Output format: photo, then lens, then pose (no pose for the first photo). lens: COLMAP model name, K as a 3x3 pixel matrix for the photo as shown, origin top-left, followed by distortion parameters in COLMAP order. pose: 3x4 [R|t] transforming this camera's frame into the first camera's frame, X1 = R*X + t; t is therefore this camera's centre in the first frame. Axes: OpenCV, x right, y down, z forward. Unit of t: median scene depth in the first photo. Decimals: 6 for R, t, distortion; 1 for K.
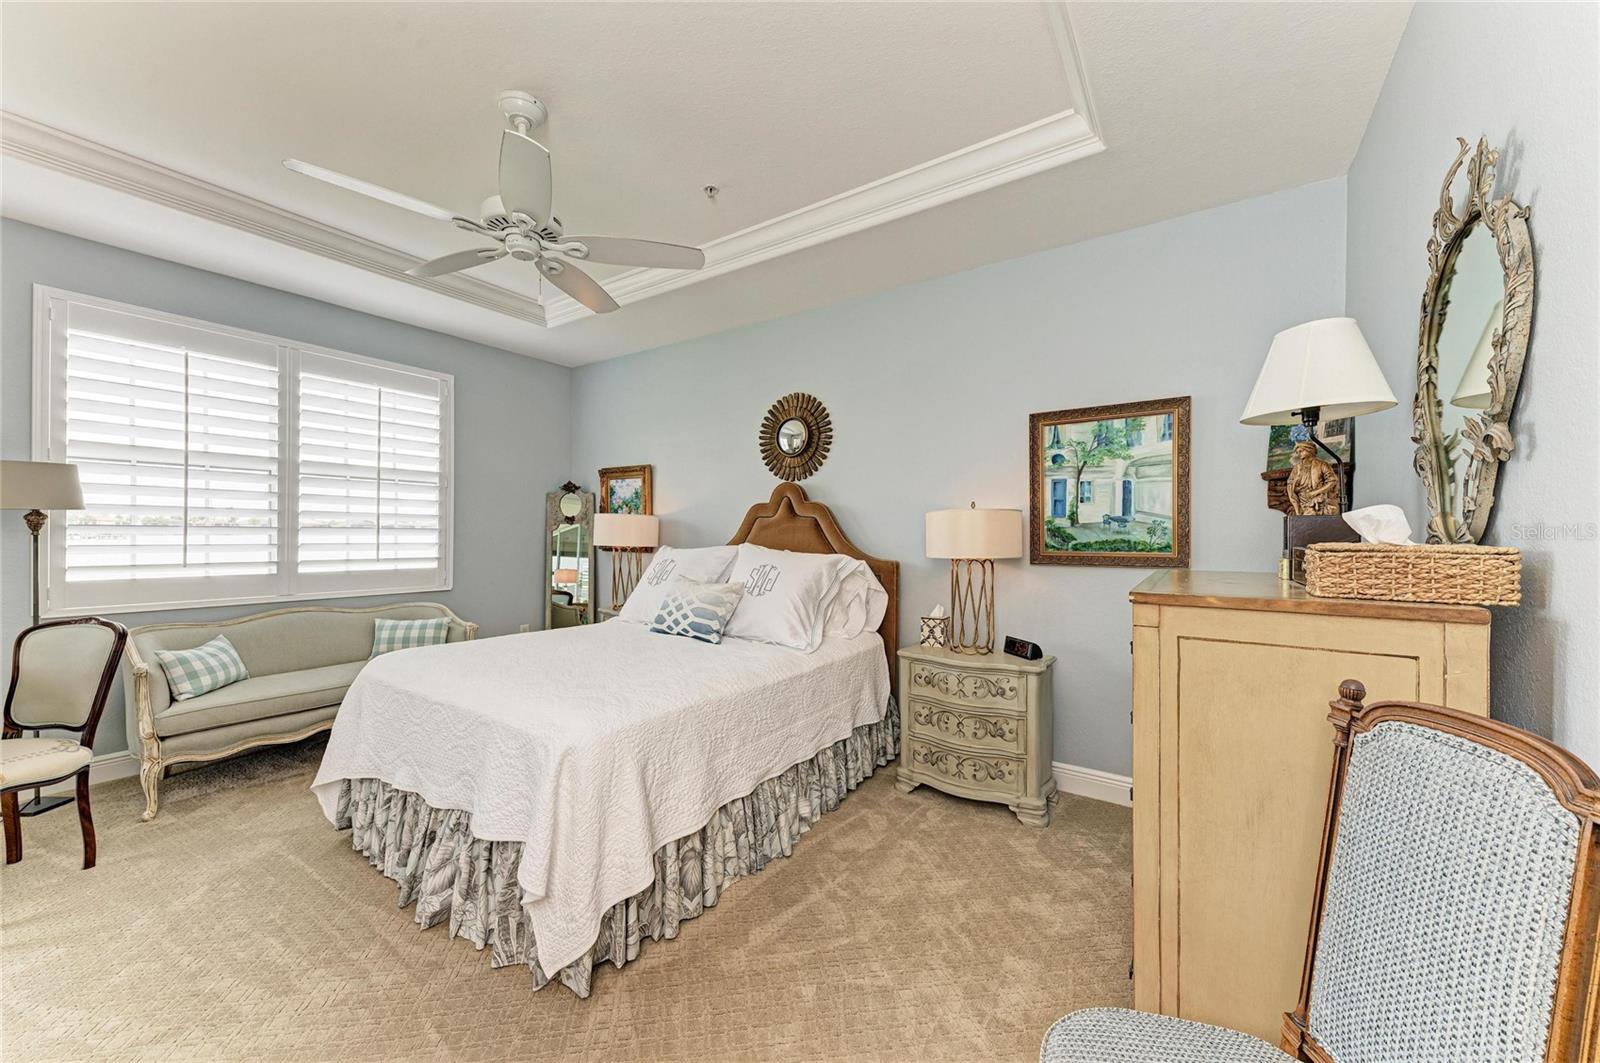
lens RADIAL K [[579.6, 0, 799.2], [0, 579.6, 533.9], [0, 0, 1]] dist [0.022162, -0.005933]
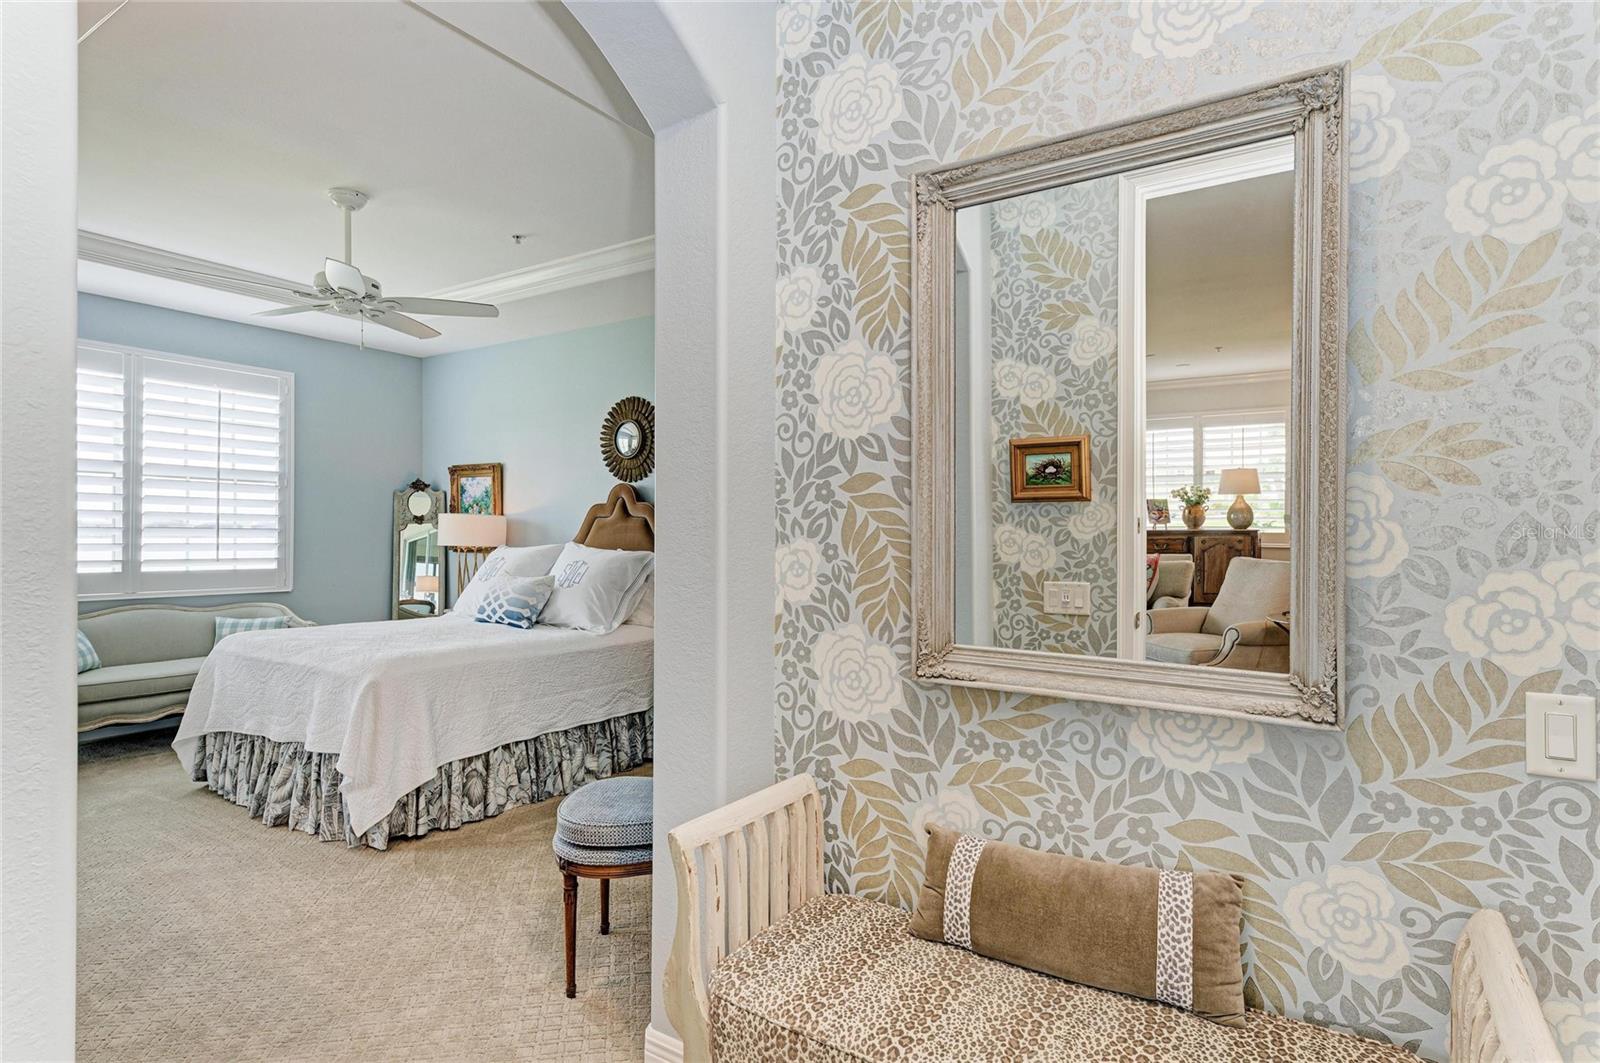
lens RADIAL K [[828.7, 0, 807.3], [0, 828.7, 534.3], [0, 0, 1]] dist [0.048031, -0.025155]
pose [[0.999937, -0.001431, 0.011146, 0.385152], [0.001460, 0.999995, -0.002653, 0.007750], [-0.011143, 0.002669, 0.999934, -0.637819]]
